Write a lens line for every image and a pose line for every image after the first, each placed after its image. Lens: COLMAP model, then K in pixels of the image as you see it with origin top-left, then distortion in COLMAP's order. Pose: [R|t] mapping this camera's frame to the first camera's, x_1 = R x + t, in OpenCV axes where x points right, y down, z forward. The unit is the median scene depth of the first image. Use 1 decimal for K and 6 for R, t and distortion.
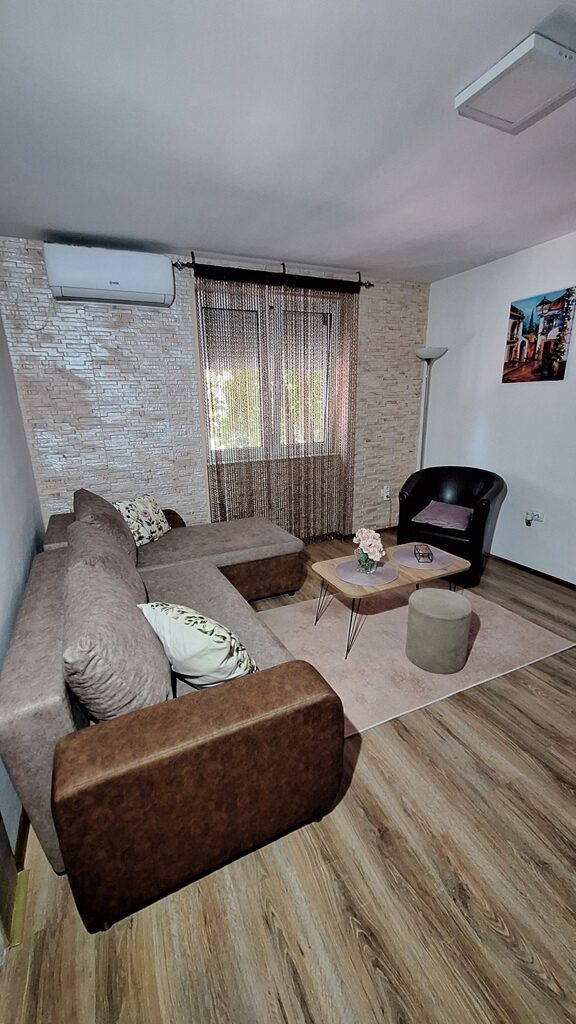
lens RADIAL K [[406.5, 0, 282.1], [0, 406.5, 522.9], [0, 0, 1]] dist [-0.007214, 0.002279]
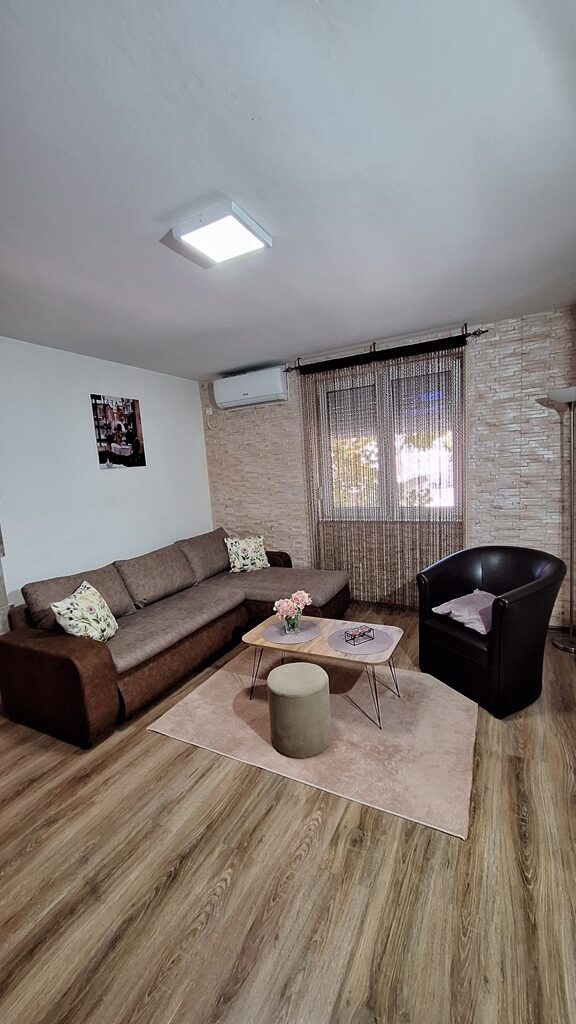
lens RADIAL K [[406.5, 0, 280.5], [0, 406.5, 522.7], [0, 0, 1]] dist [-0.007214, 0.002279]
pose [[0.606464, 0.087981, -0.790228, 0.845919], [-0.180862, 0.983070, -0.029352, -0.101115], [0.774268, 0.160723, 0.612109, 0.246752]]
